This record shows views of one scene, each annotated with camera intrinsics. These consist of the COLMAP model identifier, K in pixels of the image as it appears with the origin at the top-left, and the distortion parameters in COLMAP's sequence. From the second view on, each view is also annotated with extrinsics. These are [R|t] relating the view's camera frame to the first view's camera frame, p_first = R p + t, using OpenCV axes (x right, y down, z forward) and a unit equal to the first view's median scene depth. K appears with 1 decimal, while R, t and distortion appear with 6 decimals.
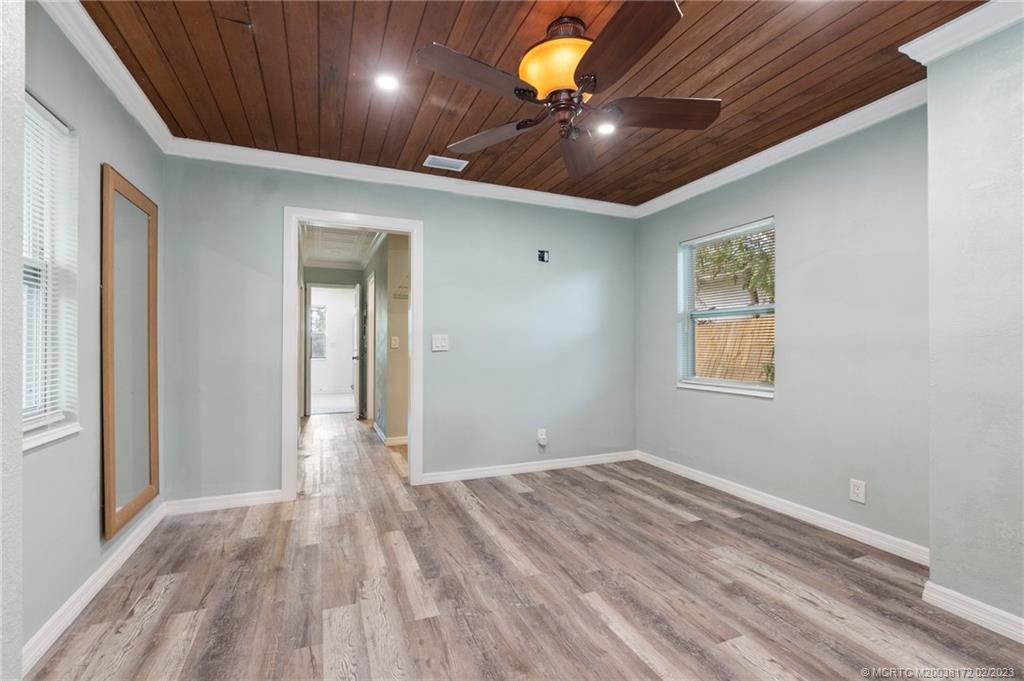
lens RADIAL K [[438.2, 0, 511.3], [0, 438.2, 351.3], [0, 0, 1]] dist [-0.003631, 0.002387]
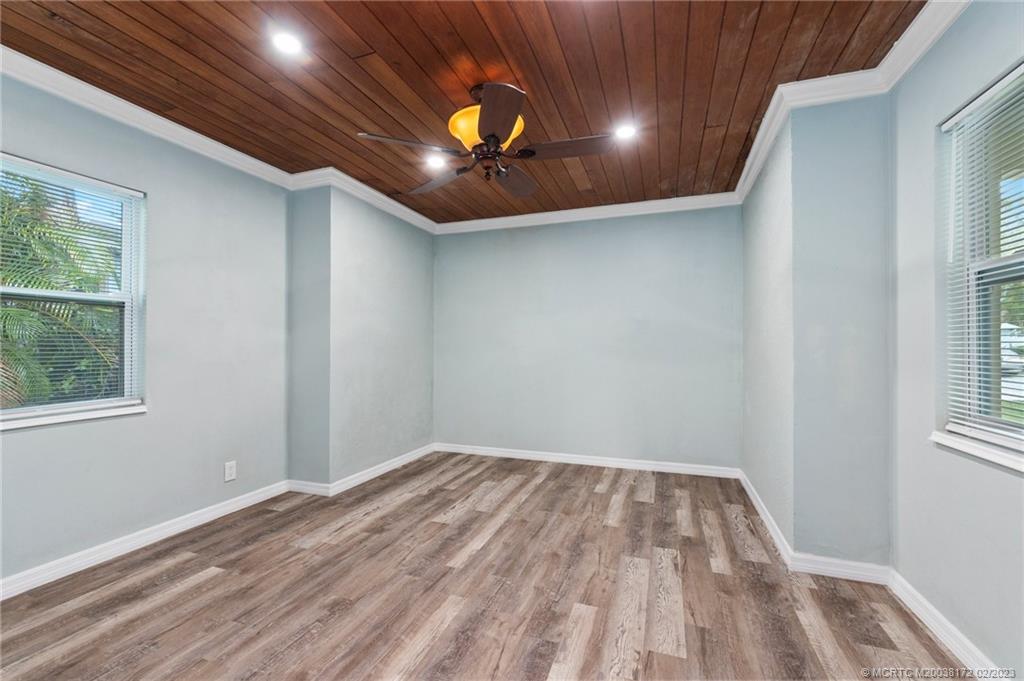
lens RADIAL K [[438.2, 0, 507.0], [0, 438.2, 335.2], [0, 0, 1]] dist [-0.003631, 0.002387]
pose [[-0.723607, 0.013681, 0.690076, -0.658930], [0.008270, 0.999904, -0.011150, -0.029077], [-0.690162, -0.002361, -0.723651, 1.581882]]
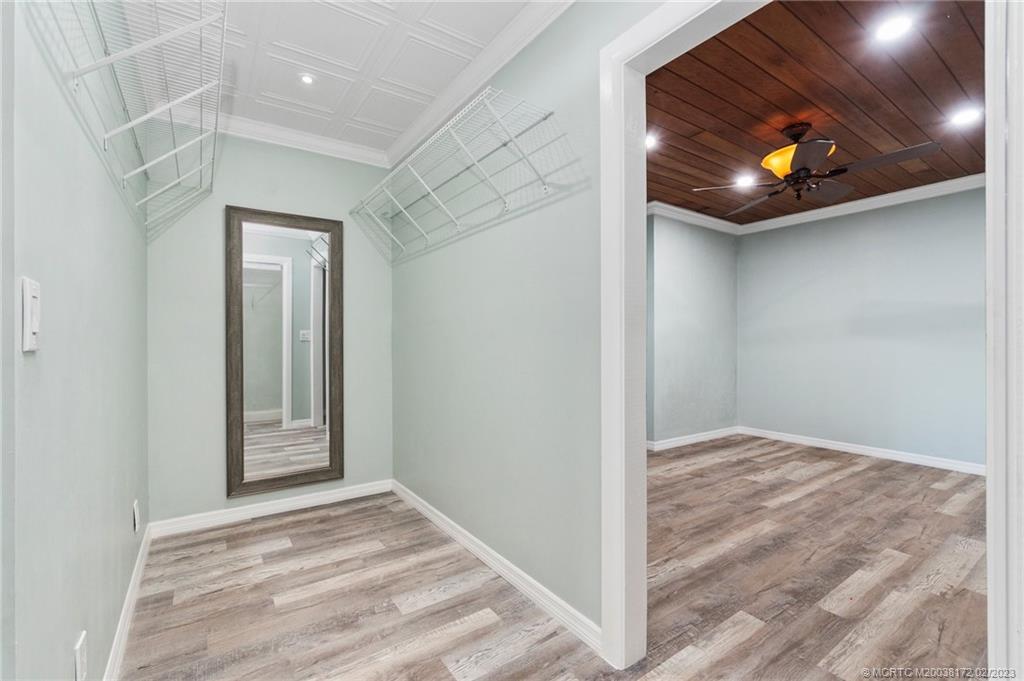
lens RADIAL K [[438.2, 0, 508.0], [0, 438.2, 341.5], [0, 0, 1]] dist [-0.003631, 0.002387]
pose [[-0.187672, -0.003032, 0.982227, -1.008227], [0.015335, 0.999864, 0.006017, -0.016581], [-0.982112, 0.016192, -0.187600, 1.939239]]
